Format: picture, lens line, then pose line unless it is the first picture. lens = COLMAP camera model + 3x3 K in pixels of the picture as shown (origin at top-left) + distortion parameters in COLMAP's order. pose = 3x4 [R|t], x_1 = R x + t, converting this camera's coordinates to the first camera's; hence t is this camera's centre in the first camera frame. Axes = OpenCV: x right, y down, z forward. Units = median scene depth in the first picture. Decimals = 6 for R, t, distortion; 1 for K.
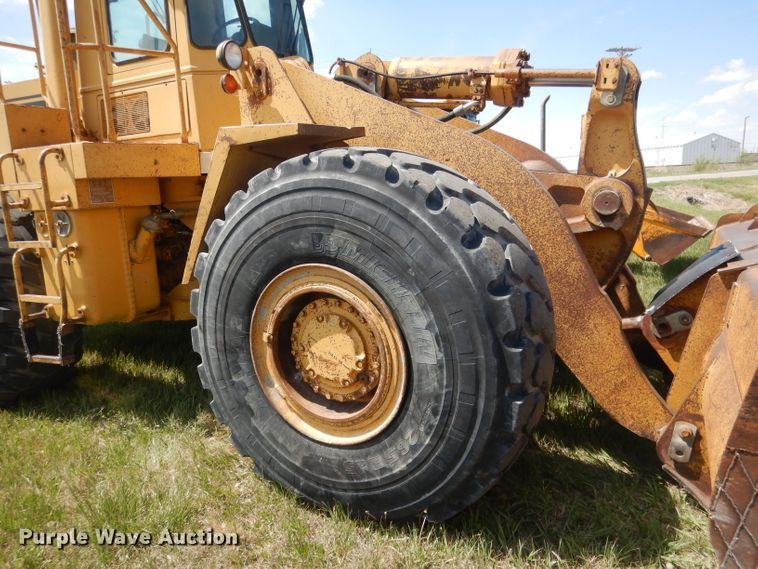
lens RADIAL K [[544.1, 0, 372.6], [0, 544.1, 278.6], [0, 0, 1]] dist [0.003532, -0.003623]
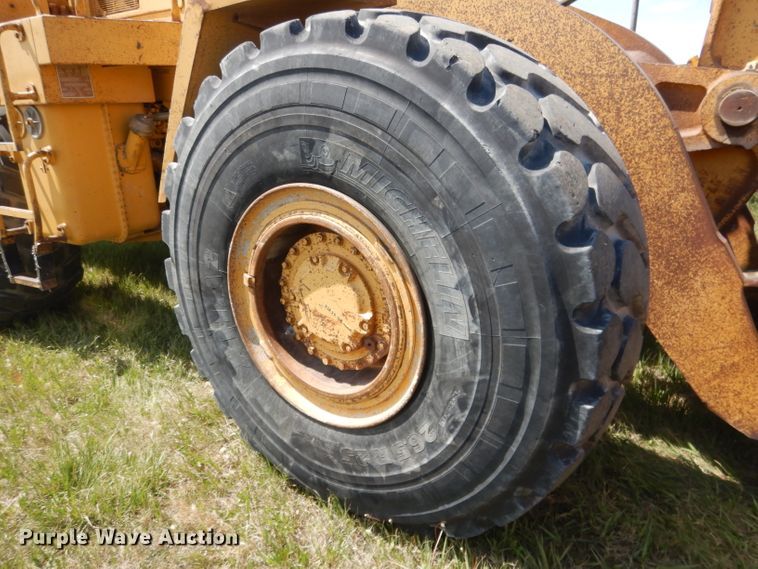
lens RADIAL K [[544.1, 0, 373.8], [0, 544.1, 280.7], [0, 0, 1]] dist [0.003532, -0.003623]
pose [[0.994305, 0.052294, -0.092861, 0.050510], [-0.037332, 0.987034, 0.156111, -0.015434], [0.099821, -0.151755, 0.983365, 0.280950]]
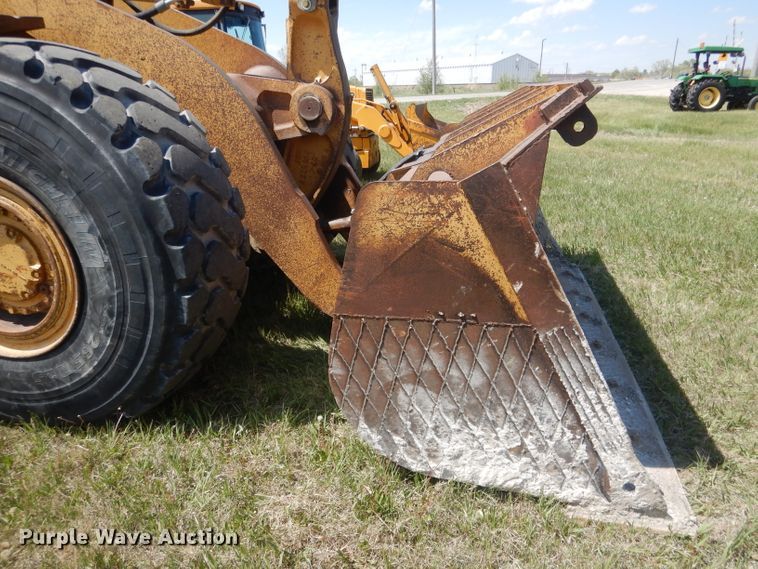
lens RADIAL K [[544.1, 0, 376.6], [0, 544.1, 278.7], [0, 0, 1]] dist [0.003532, -0.003623]
pose [[0.951662, -0.075576, 0.297703, 0.252538], [0.030112, 0.987543, 0.154442, 0.032246], [-0.305667, -0.138012, 0.942083, -0.093251]]
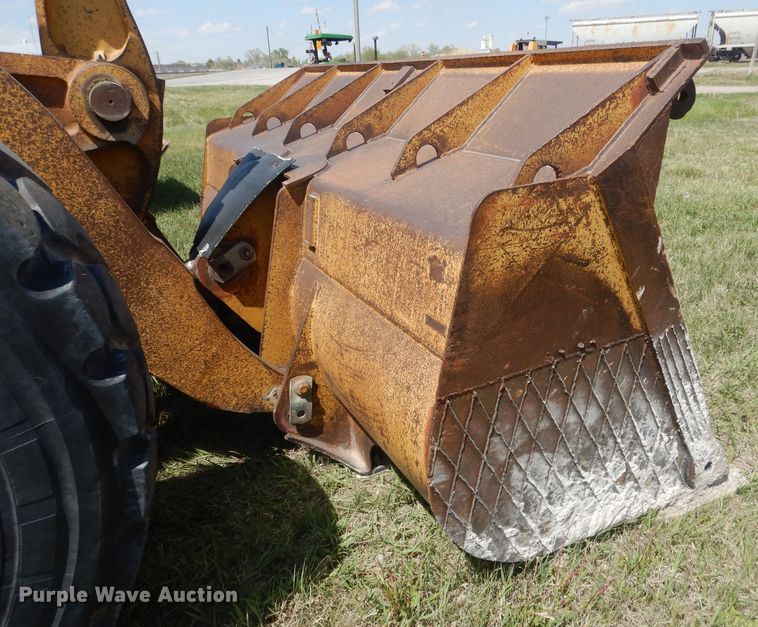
lens RADIAL K [[604.5, 0, 420.8], [0, 604.5, 308.6], [0, 0, 1]] dist [0.003933, -0.000932]
pose [[0.531611, -0.289701, 0.795904, -0.019232], [0.158699, 0.957114, 0.242380, -0.023740], [-0.831988, -0.002543, 0.554788, 0.349023]]
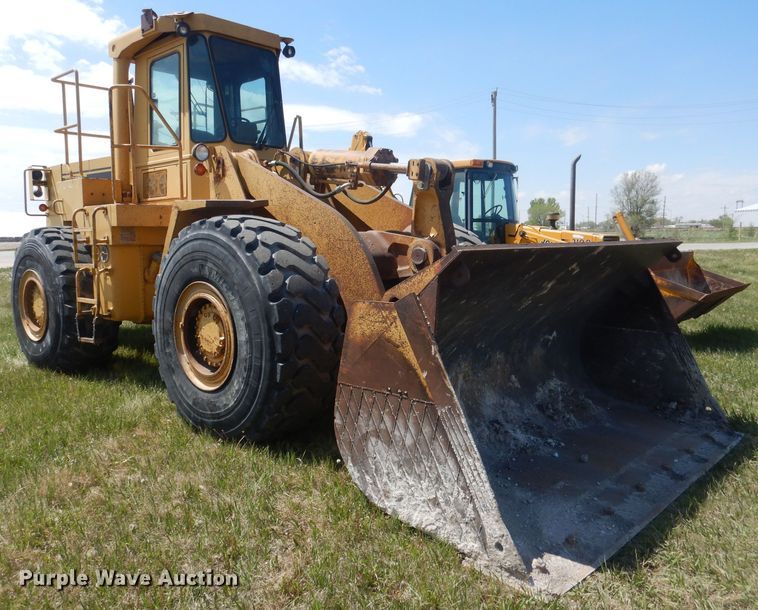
lens RADIAL K [[610.6, 0, 340.8], [0, 610.6, 286.4], [0, 0, 1]] dist [-0.037272, 0.013811]
pose [[0.961581, 0.060508, -0.267772, 0.789562], [-0.081990, 0.994188, -0.069775, 0.082161], [0.261993, 0.089049, 0.960953, -0.697018]]
